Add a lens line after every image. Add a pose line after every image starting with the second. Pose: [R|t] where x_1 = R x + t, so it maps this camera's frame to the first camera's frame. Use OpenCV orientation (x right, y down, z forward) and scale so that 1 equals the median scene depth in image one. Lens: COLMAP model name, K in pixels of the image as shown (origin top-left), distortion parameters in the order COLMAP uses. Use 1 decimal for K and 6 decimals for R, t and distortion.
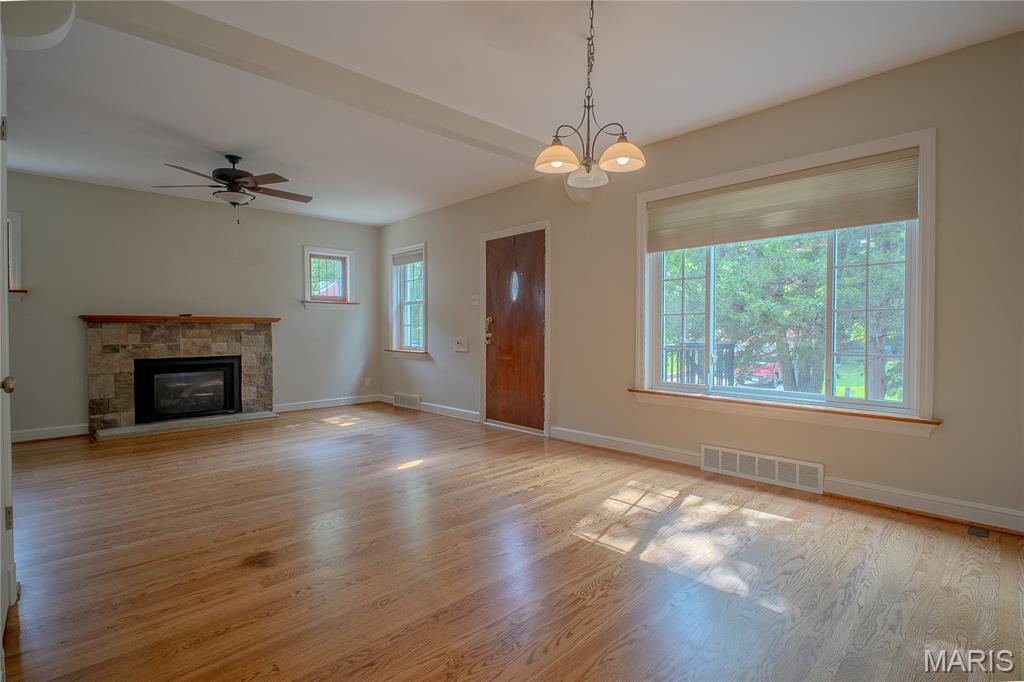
lens RADIAL K [[489.1, 0, 512.0], [0, 489.1, 341.0], [0, 0, 1]] dist [-0.002531, -0.001149]
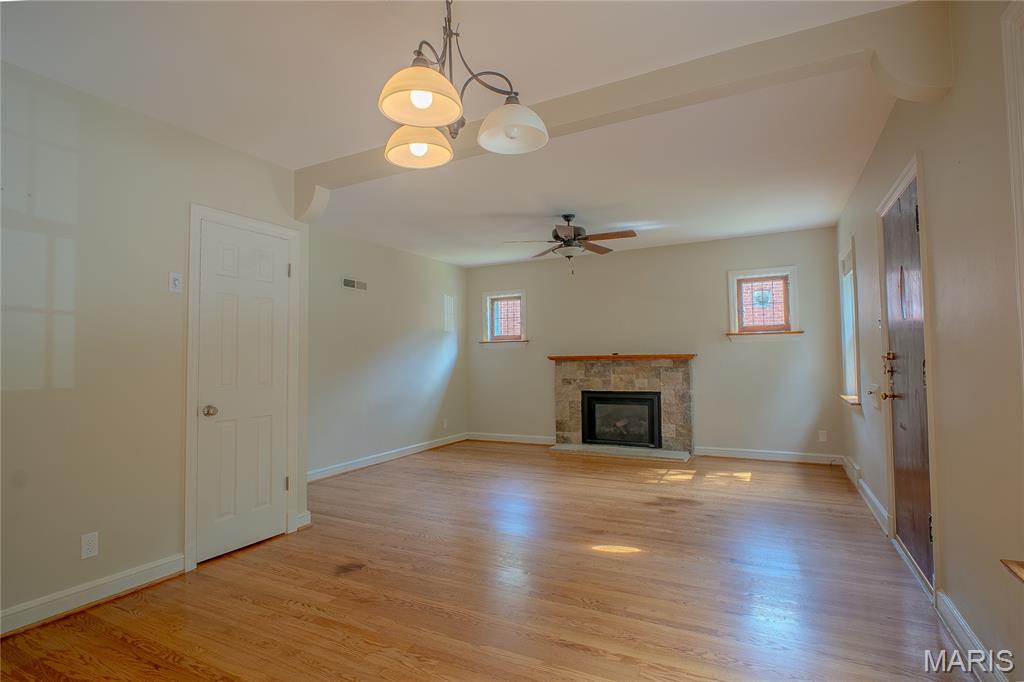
lens RADIAL K [[498.7, 0, 526.5], [0, 498.7, 338.2], [0, 0, 1]] dist [-0.004748, -0.001426]
pose [[0.334173, -0.040214, -0.941653, 0.339061], [-0.008952, 0.998909, -0.045836, -0.032555], [0.942469, 0.023747, 0.333449, 0.396362]]
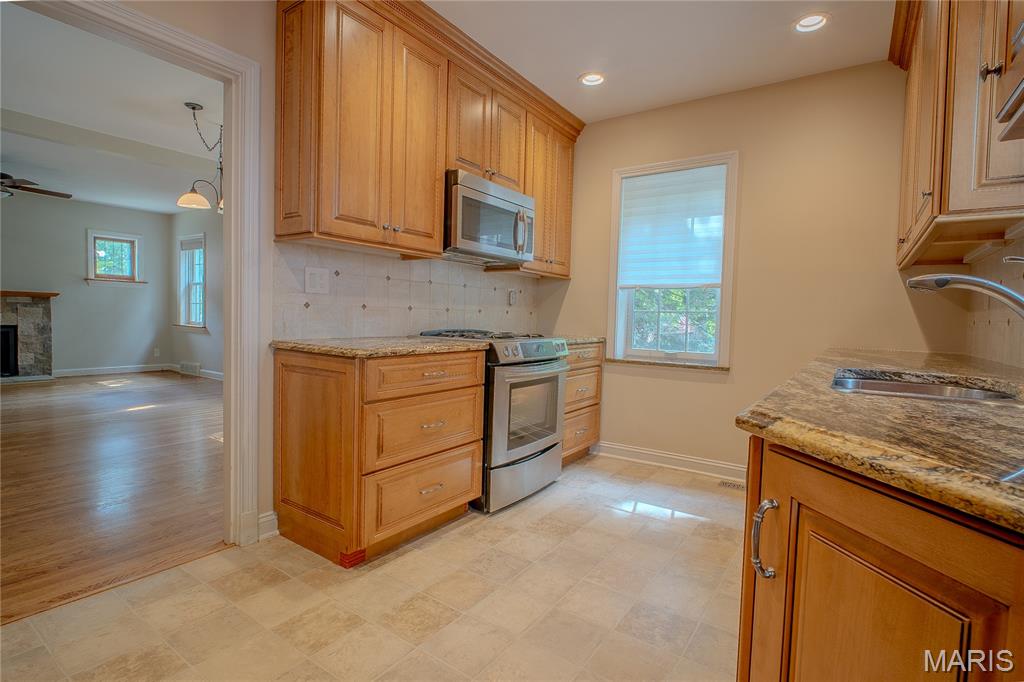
lens RADIAL K [[504.0, 0, 512.0], [0, 504.0, 341.0], [0, 0, 1]] dist [-0.005620, -0.001547]
pose [[0.980330, 0.018618, 0.196485, 0.345061], [-0.024299, 0.999352, 0.026539, 0.007986], [-0.195864, -0.030791, 0.980148, -0.363454]]
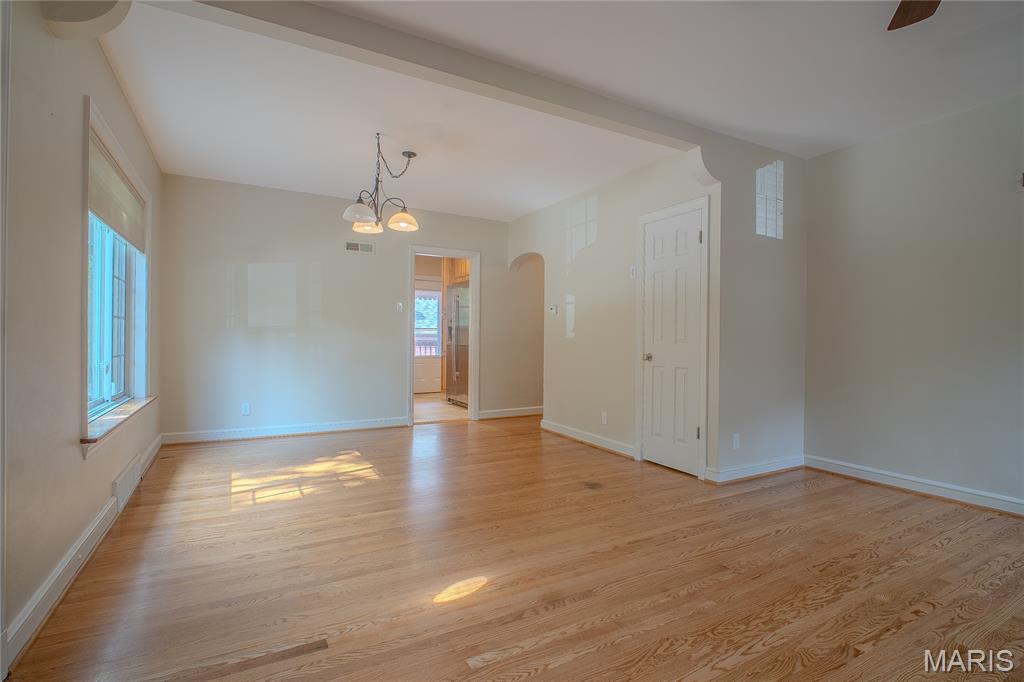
lens RADIAL K [[489.1, 0, 512.0], [0, 489.1, 341.0], [0, 0, 1]] dist [-0.002531, -0.001149]
pose [[-0.964656, -0.006598, 0.263431, -0.271378], [0.000804, 0.999608, 0.027982, -0.022395], [-0.263512, 0.027205, -0.964272, 1.024723]]
